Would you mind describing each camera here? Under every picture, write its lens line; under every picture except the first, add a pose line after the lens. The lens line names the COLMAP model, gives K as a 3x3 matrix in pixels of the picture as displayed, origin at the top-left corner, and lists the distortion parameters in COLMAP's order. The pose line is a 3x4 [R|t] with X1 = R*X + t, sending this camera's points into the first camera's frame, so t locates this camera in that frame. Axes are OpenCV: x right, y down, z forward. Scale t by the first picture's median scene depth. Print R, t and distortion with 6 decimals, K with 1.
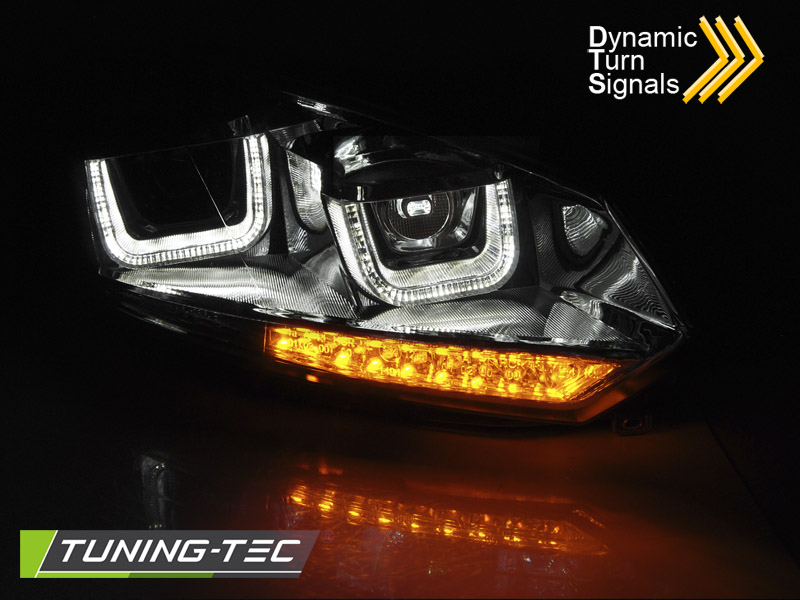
lens RADIAL K [[629.8, 0, 400.0], [0, 629.8, 300.8], [0, 0, 1]] dist [0.001580, -0.003089]
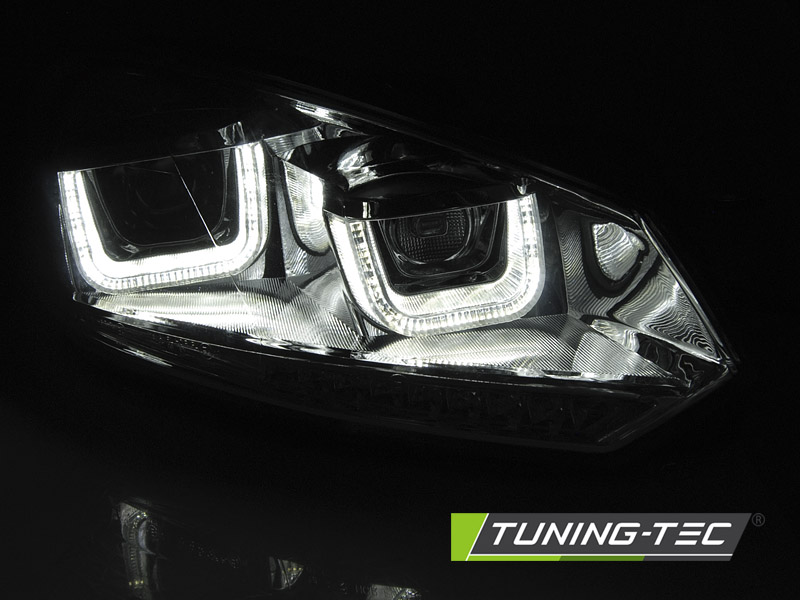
lens RADIAL K [[629.8, 0, 398.3], [0, 629.8, 303.0], [0, 0, 1]] dist [0.001580, -0.003089]
pose [[0.999798, 0.001373, -0.020044, -0.000028], [-0.002209, 0.999126, -0.041742, -0.001296], [0.019969, 0.041778, 0.998927, 0.111347]]
